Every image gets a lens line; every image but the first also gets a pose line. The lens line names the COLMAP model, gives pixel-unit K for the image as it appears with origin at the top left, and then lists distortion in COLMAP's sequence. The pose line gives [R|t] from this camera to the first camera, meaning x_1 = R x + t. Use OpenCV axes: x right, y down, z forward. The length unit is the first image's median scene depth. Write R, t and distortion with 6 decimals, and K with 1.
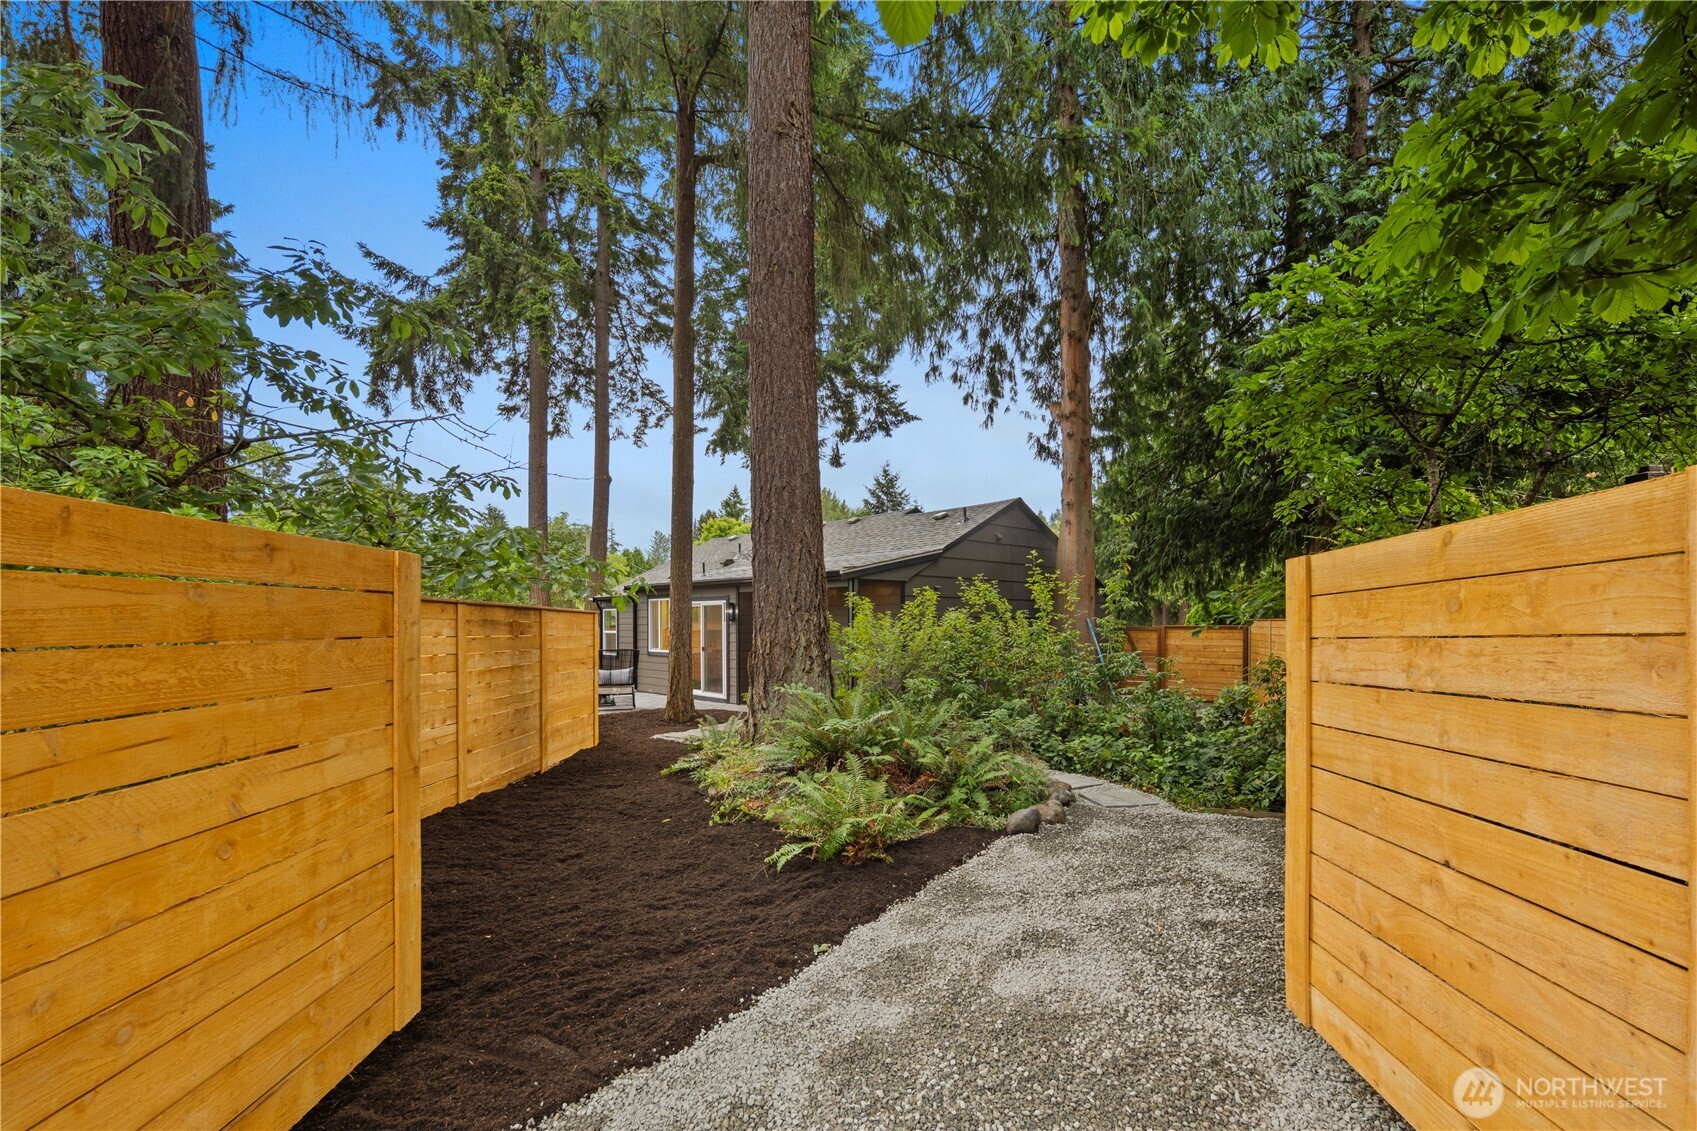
lens RADIAL K [[746.4, 0, 848.2], [0, 746.4, 621.4], [0, 0, 1]] dist [0.001272, -0.000082]
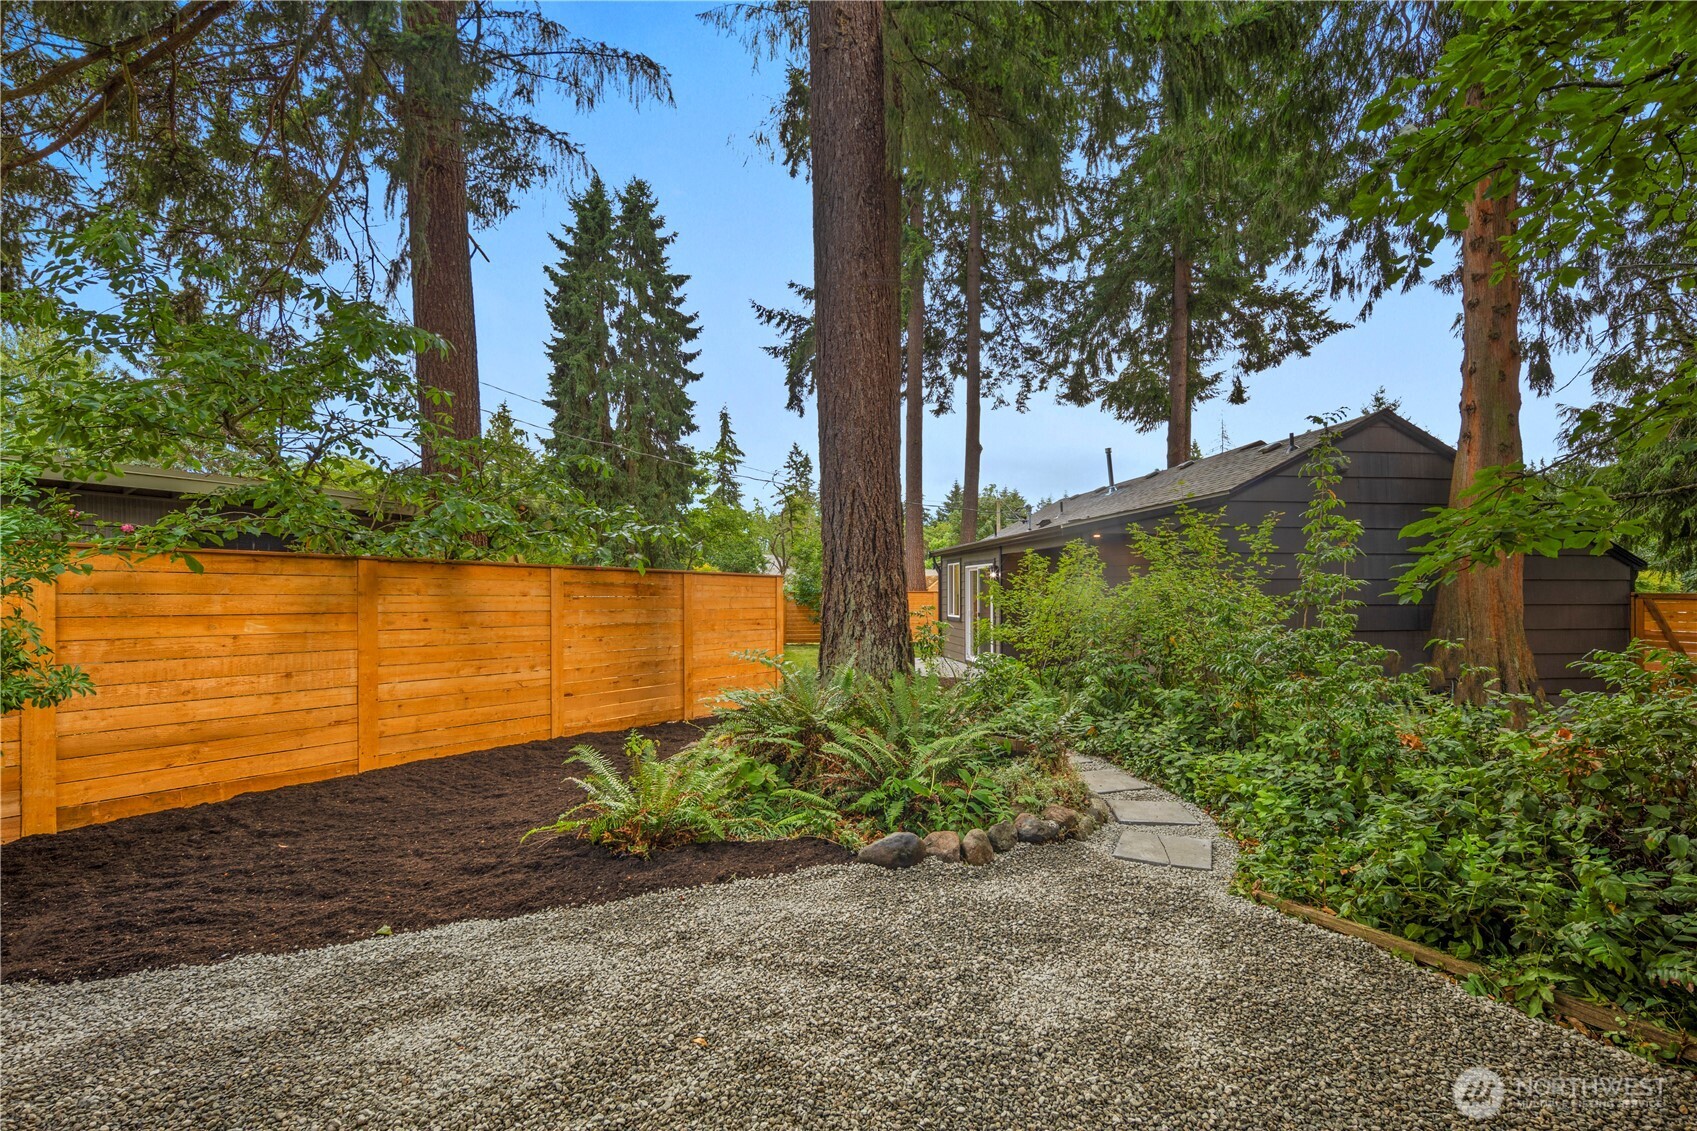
lens RADIAL K [[736.5, 0, 848.8], [0, 736.5, 588.5], [0, 0, 1]] dist [0.001401, 0.000002]
pose [[0.814931, -0.001602, -0.579556, 0.135187], [0.001516, 0.999999, -0.000632, 0.002395], [0.579556, -0.000363, 0.814932, 0.083034]]
